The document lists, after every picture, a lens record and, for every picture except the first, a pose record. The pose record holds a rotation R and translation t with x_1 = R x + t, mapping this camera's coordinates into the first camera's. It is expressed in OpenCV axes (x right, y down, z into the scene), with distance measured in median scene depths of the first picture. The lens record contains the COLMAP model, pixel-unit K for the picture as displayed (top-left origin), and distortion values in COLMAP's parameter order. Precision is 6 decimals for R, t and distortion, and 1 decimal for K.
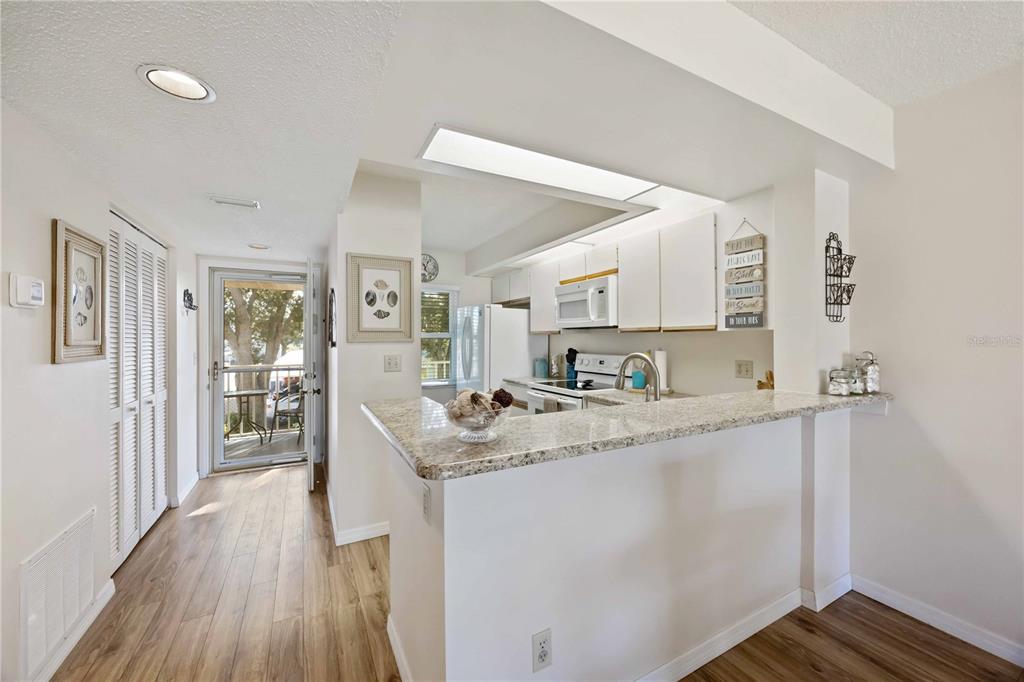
lens RADIAL K [[387.3, 0, 511.4], [0, 387.3, 341.4], [0, 0, 1]] dist [-0.000321, 0.000422]
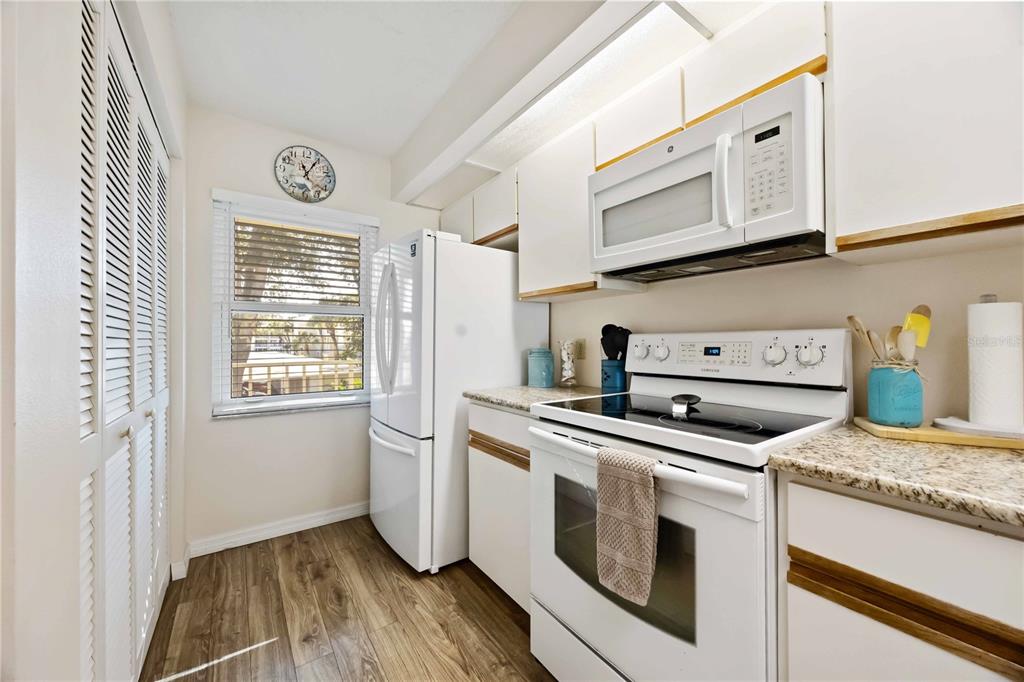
lens RADIAL K [[387.3, 0, 504.5], [0, 387.3, 338.7], [0, 0, 1]] dist [-0.000321, 0.000422]
pose [[0.993490, -0.000185, 0.113921, -0.026583], [0.002039, 0.999867, -0.016157, 0.042518], [-0.113903, 0.016284, 0.993358, 0.560301]]
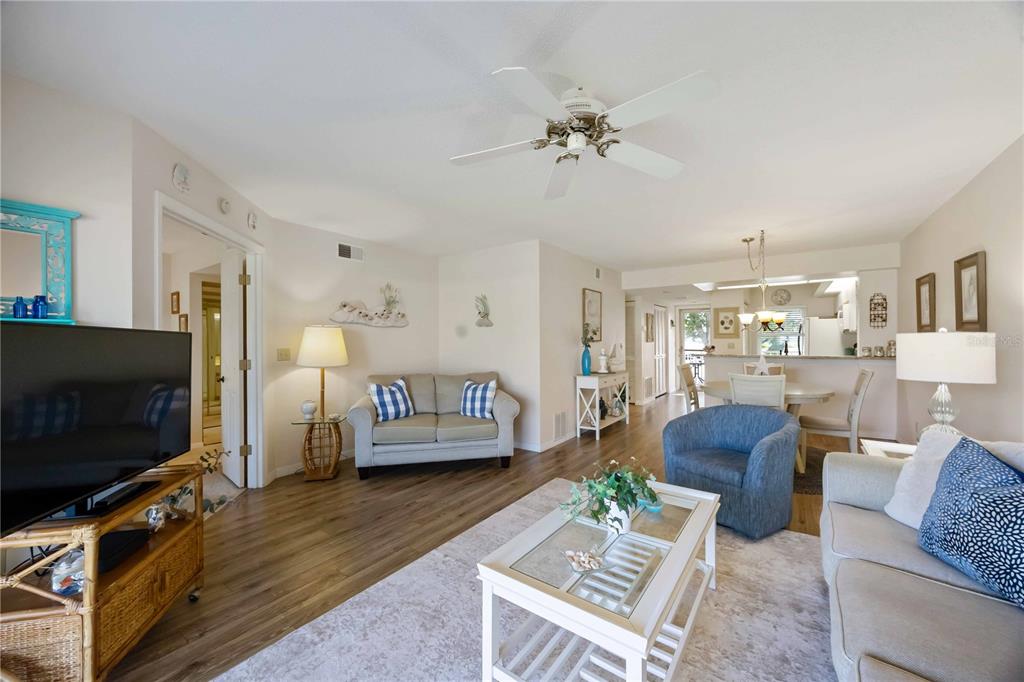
lens RADIAL K [[387.3, 0, 508.0], [0, 387.3, 339.6], [0, 0, 1]] dist [-0.000321, 0.000422]
pose [[0.436592, -0.002319, -0.899657, 1.006696], [0.003428, 0.999994, -0.000913, 0.007670], [0.899653, -0.002686, 0.436597, -1.113715]]
